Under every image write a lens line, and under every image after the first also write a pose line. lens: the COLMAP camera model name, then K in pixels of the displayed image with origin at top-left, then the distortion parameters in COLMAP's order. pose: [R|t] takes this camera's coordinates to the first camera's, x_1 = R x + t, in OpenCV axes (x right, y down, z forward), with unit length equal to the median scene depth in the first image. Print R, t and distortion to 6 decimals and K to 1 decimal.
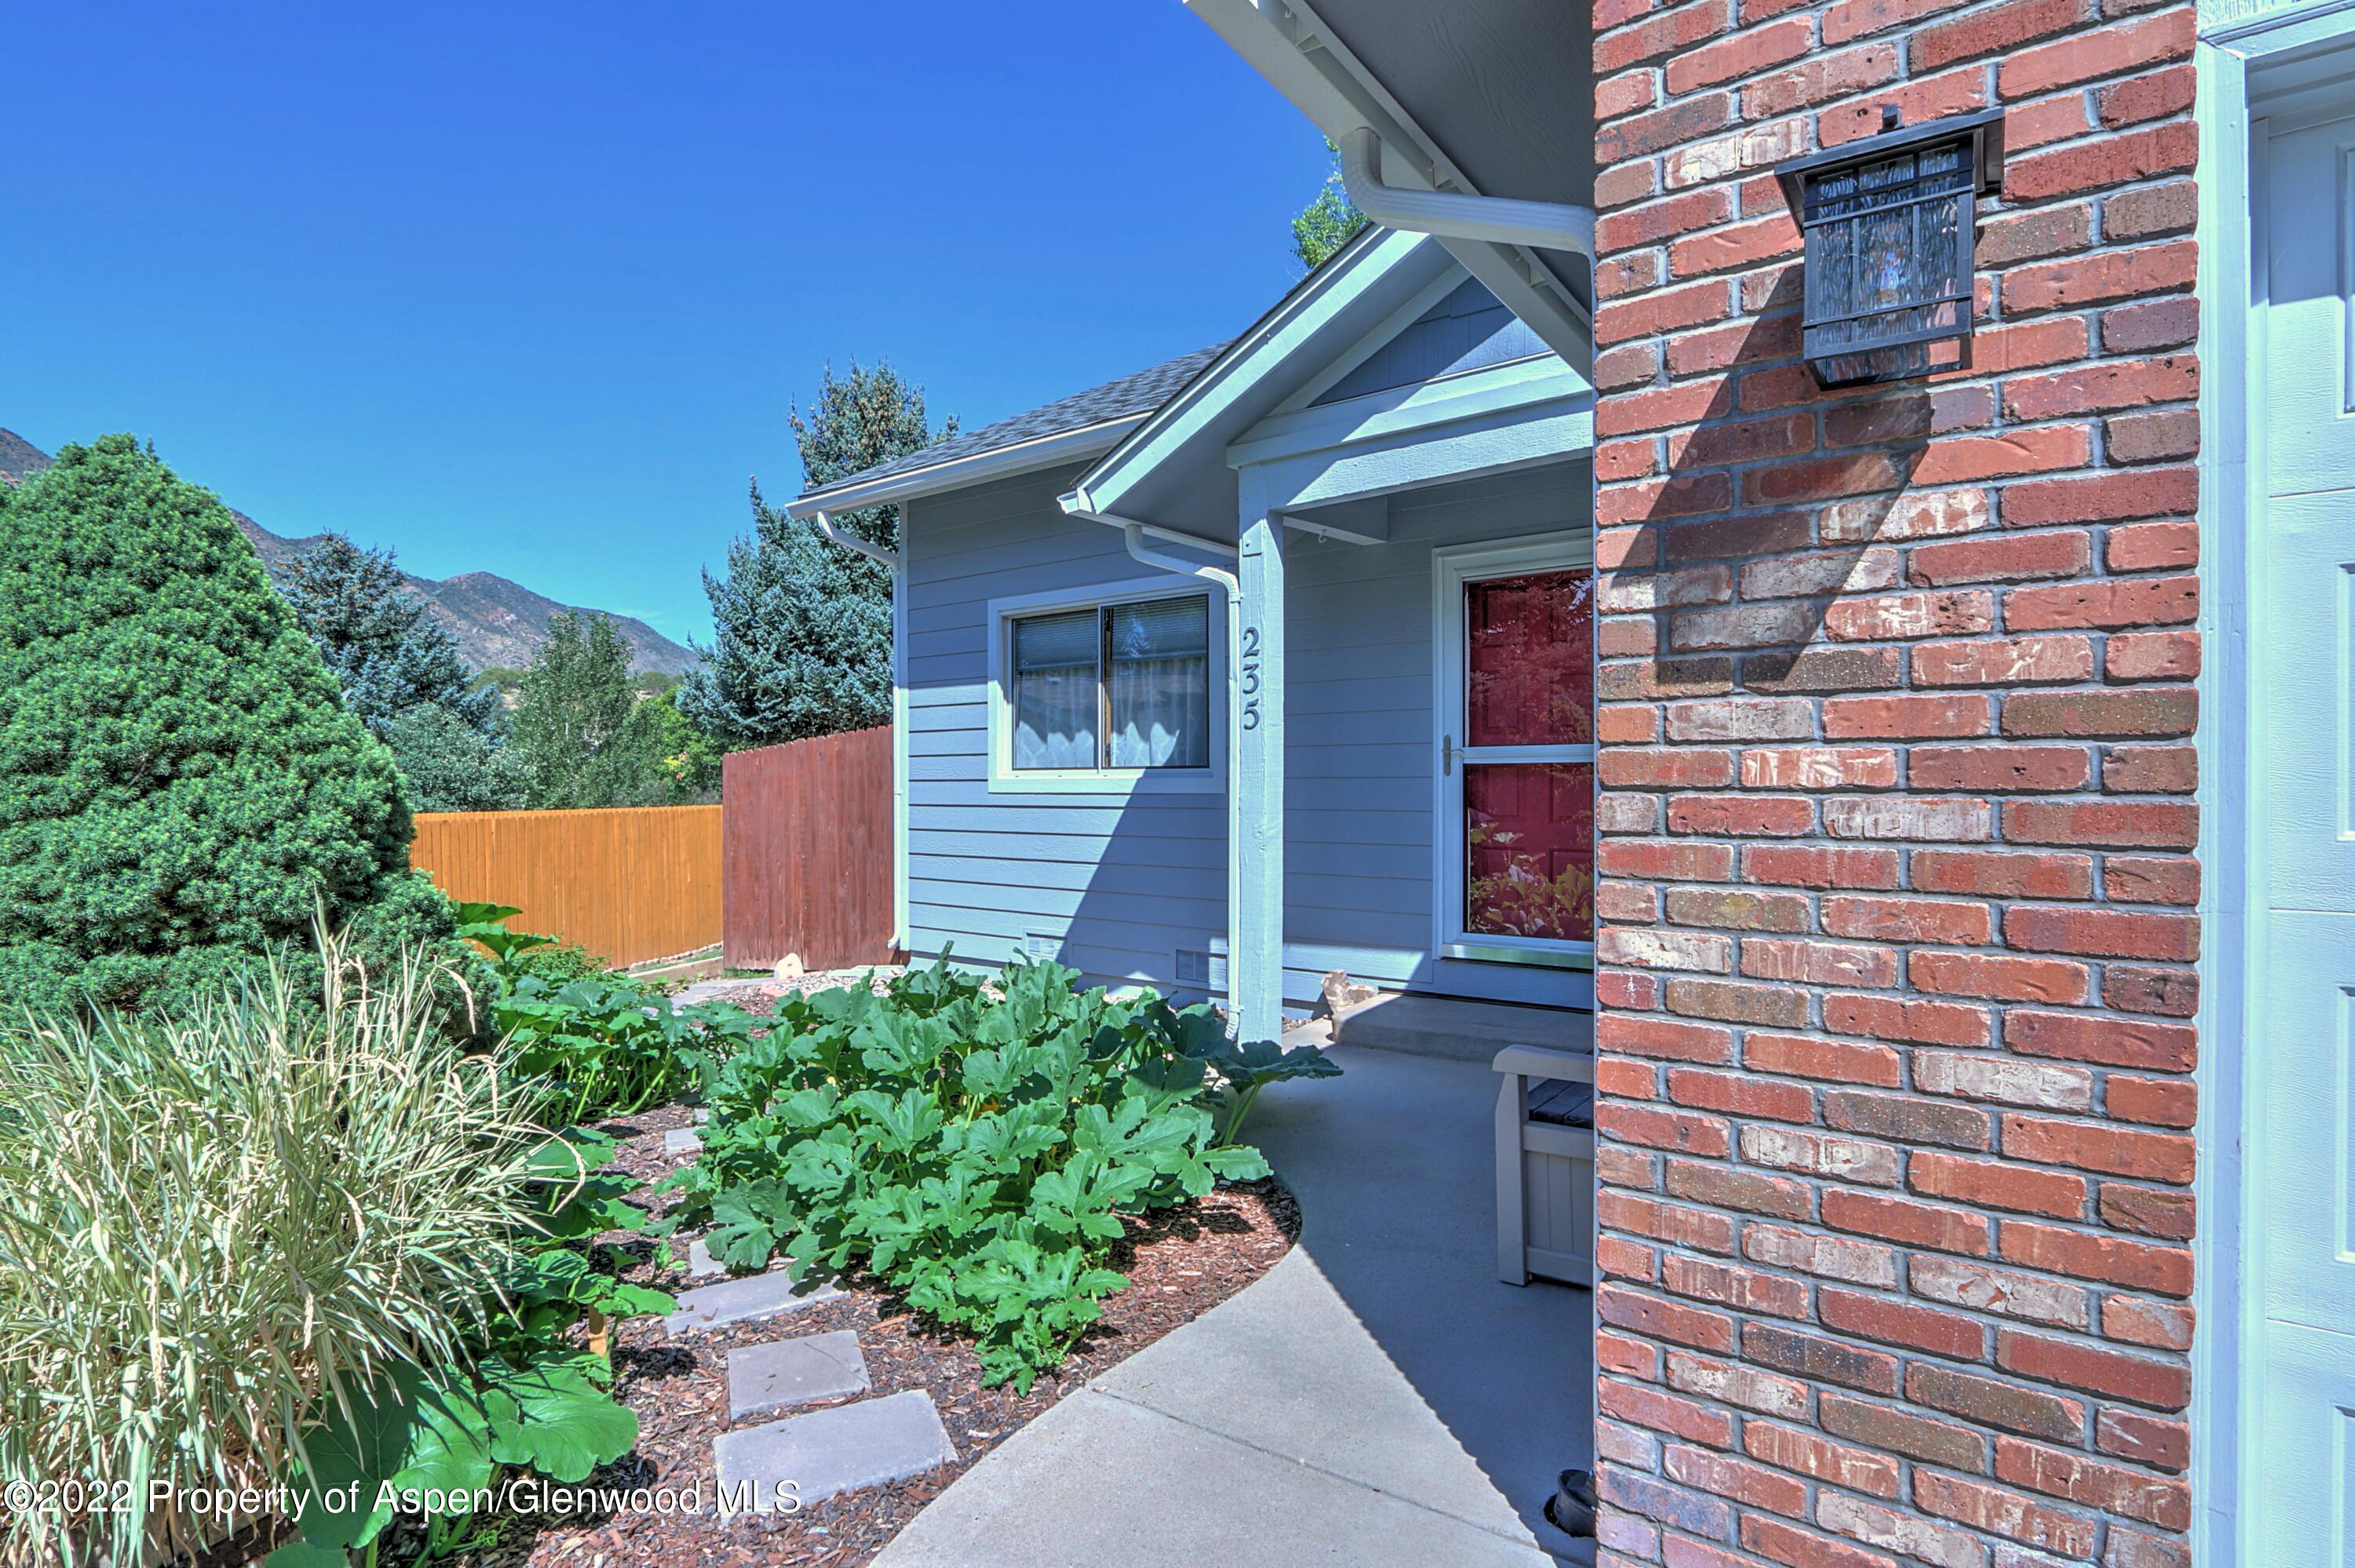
lens RADIAL K [[1129.1, 0, 1171.1], [0, 1129.1, 787.2], [0, 0, 1]] dist [-0.014272, -0.000063]
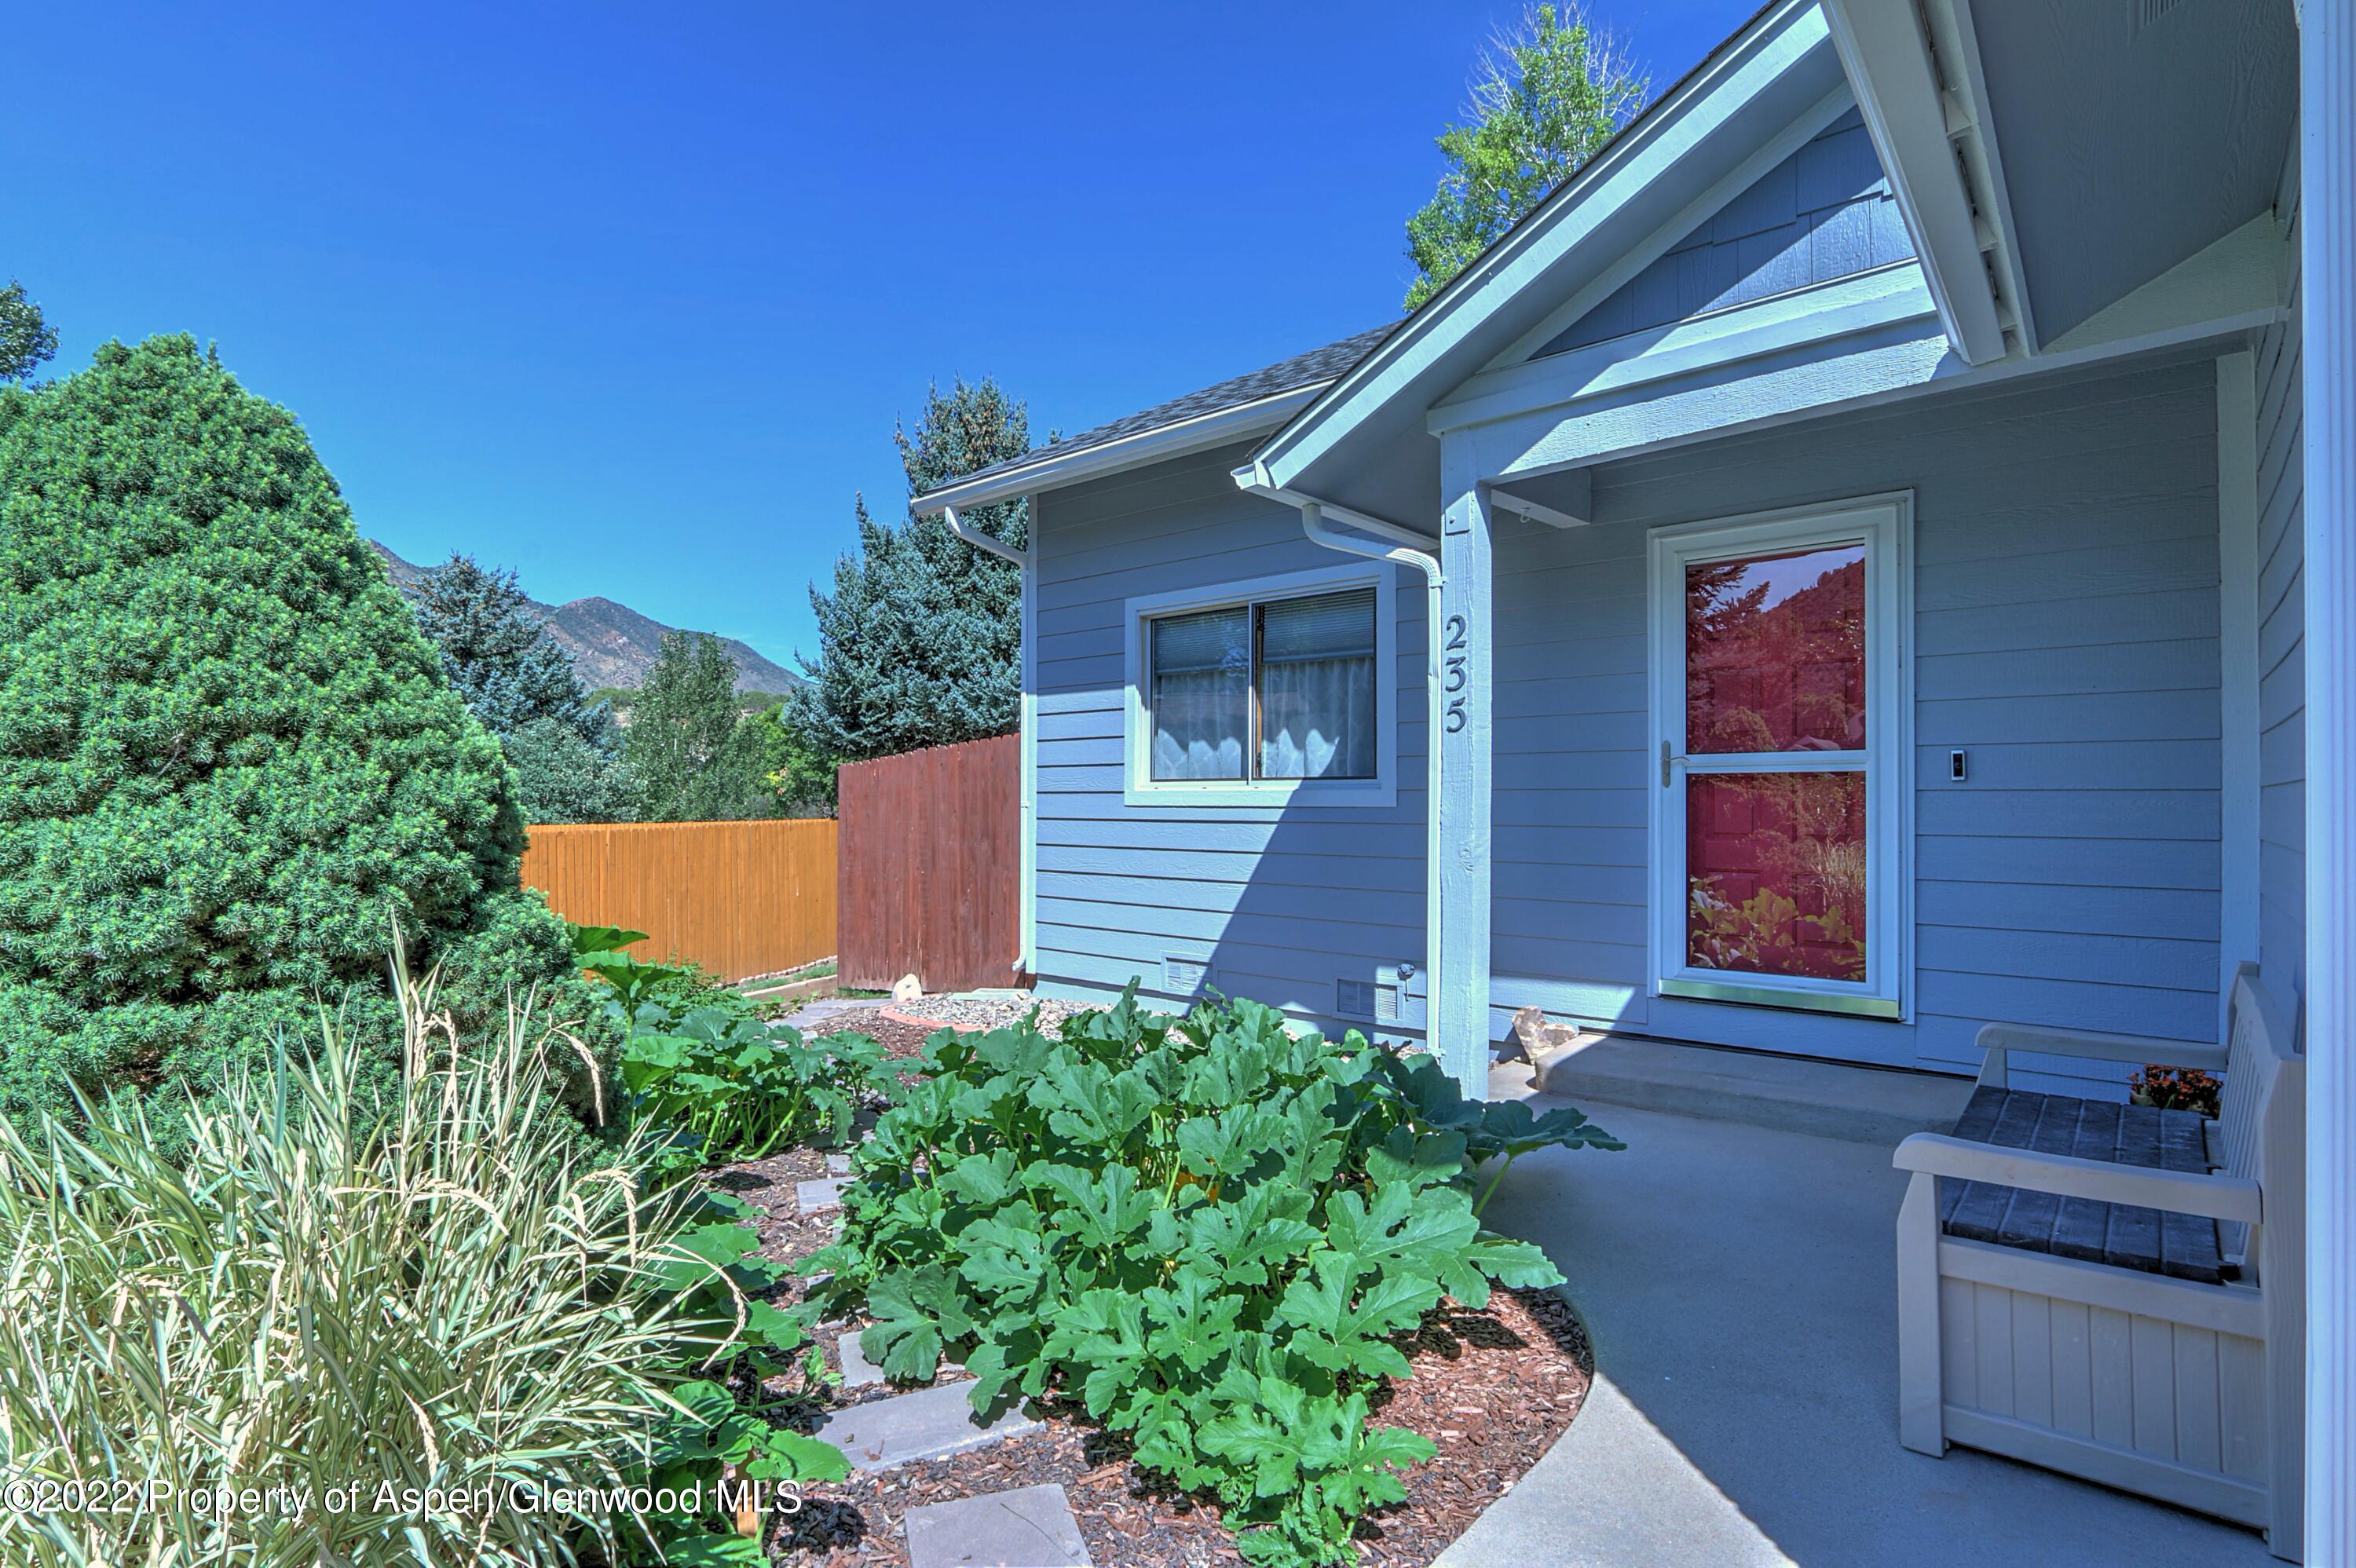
lens RADIAL K [[1114.5, 0, 1178.1], [0, 1114.5, 787.7], [0, 0, 1]] dist [-0.015826, 0.000544]
pose [[0.997797, 0.004409, -0.066189, -0.117615], [-0.005430, 0.999869, -0.015259, 0.008261], [0.066113, 0.015585, 0.997690, 0.179108]]
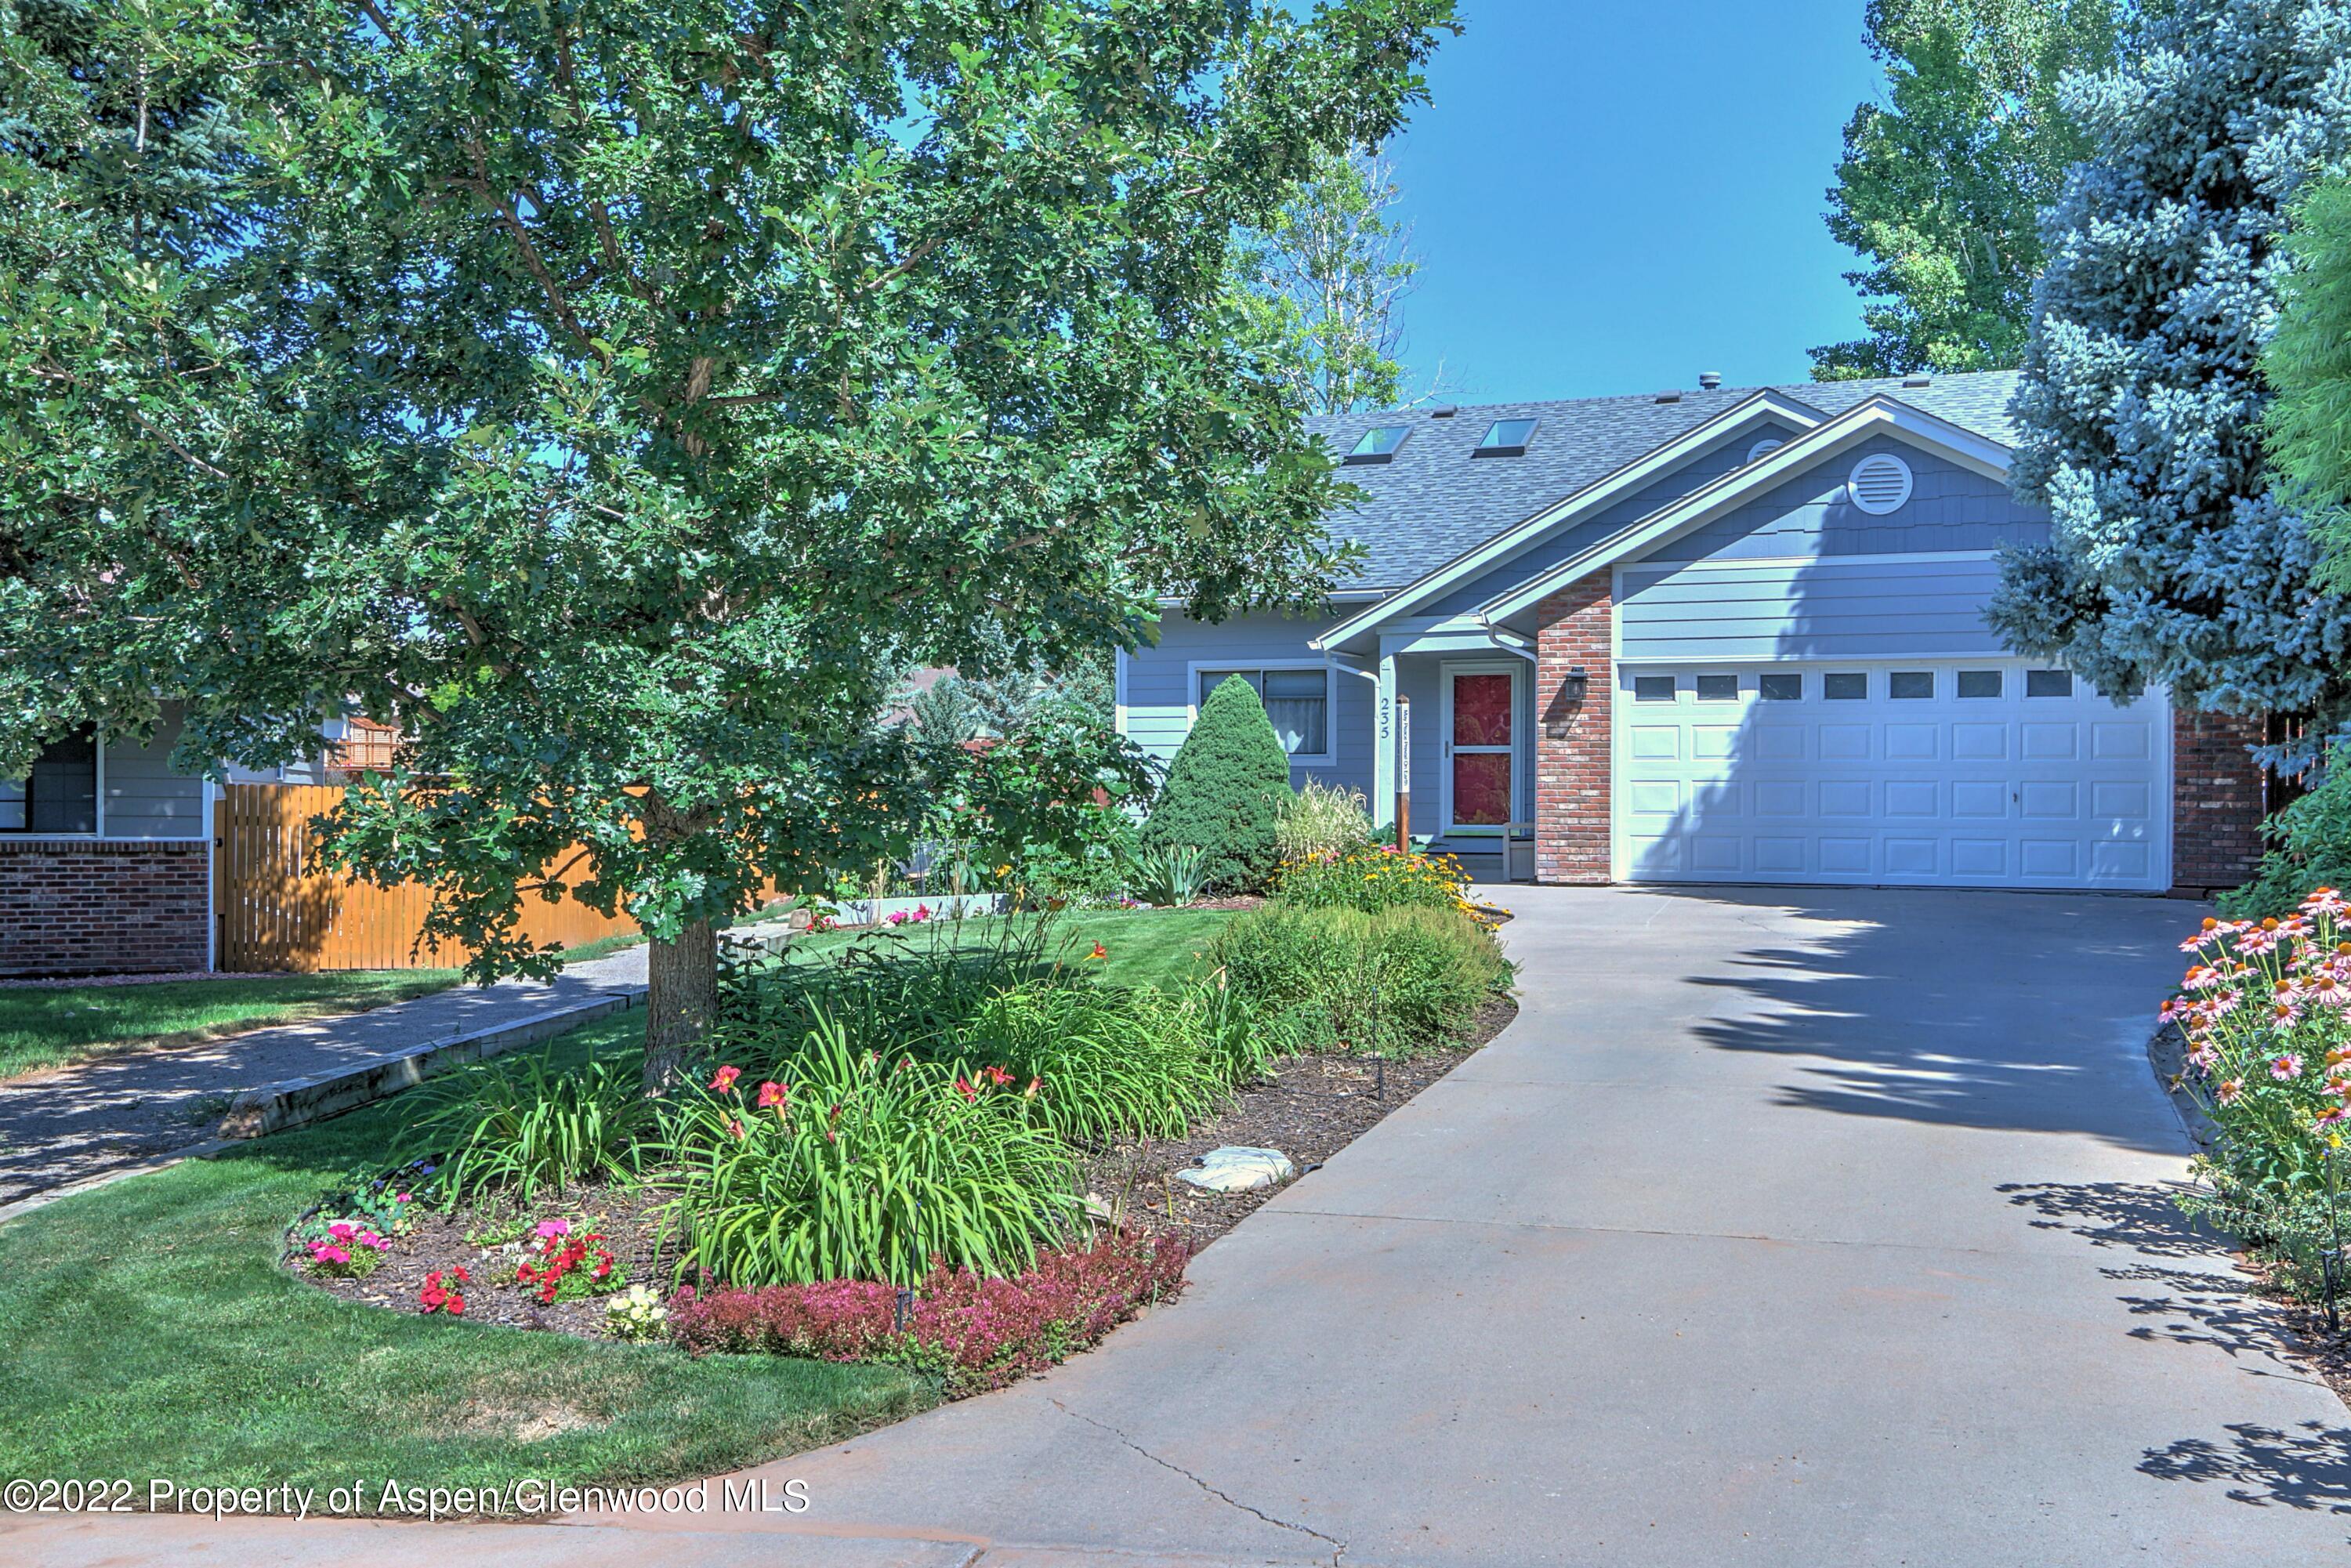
lens RADIAL K [[2061.4, 0, 1174.3], [0, 2061.4, 784.0], [0, 0, 1]] dist [0.008487, 0.005495]
pose [[0.961160, 0.009965, 0.275810, -2.283777], [-0.007344, 0.999918, -0.010536, 0.144840], [-0.275892, 0.008102, 0.961154, -4.575130]]
